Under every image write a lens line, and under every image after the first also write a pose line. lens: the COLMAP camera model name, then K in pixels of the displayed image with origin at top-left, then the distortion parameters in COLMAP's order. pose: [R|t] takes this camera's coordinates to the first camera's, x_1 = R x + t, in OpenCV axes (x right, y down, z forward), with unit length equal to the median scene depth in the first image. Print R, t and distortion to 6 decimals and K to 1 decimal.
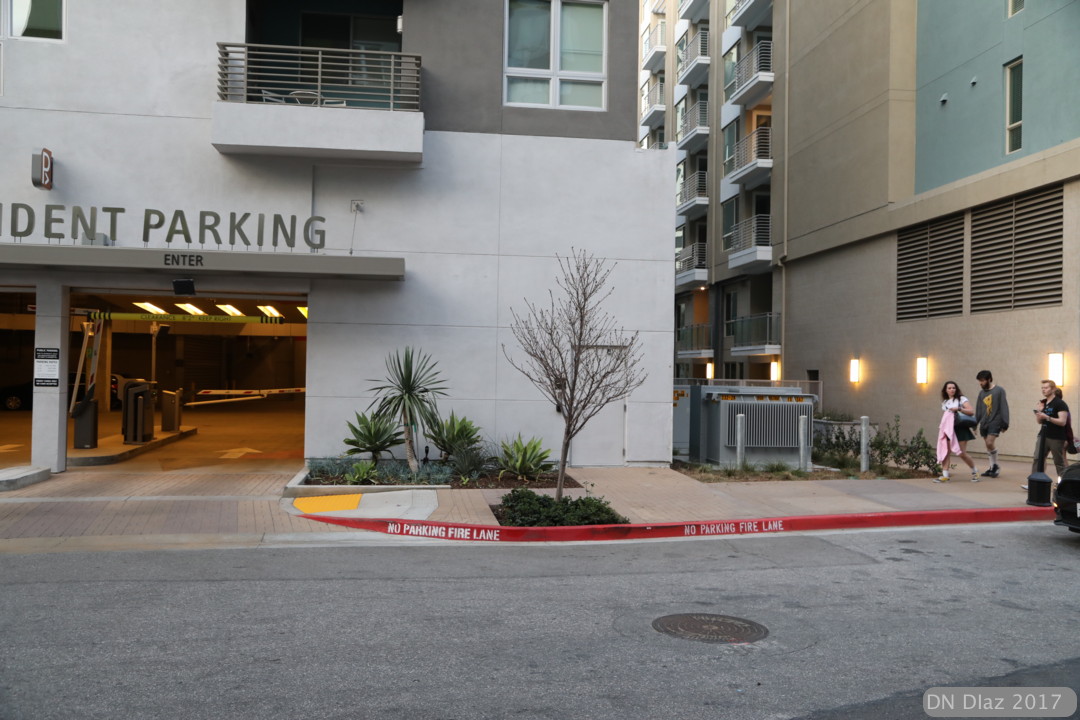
lens RADIAL K [[930.7, 0, 545.3], [0, 930.7, 361.6], [0, 0, 1]] dist [-0.037082, 0.086403]
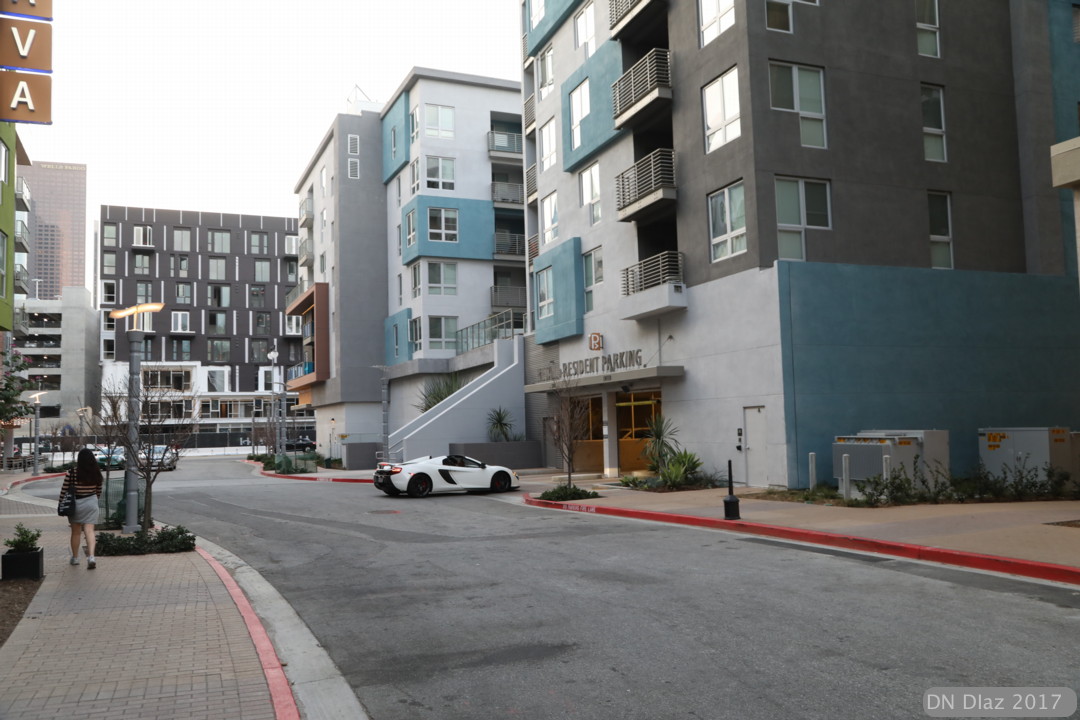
lens RADIAL K [[868.8, 0, 533.6], [0, 868.8, 364.2], [0, 0, 1]] dist [-0.062425, 0.076448]
pose [[0.230819, -0.093461, -0.968498, 1.421943], [0.041797, 0.995410, -0.086096, 0.021667], [0.972099, -0.020608, 0.233666, 0.348906]]
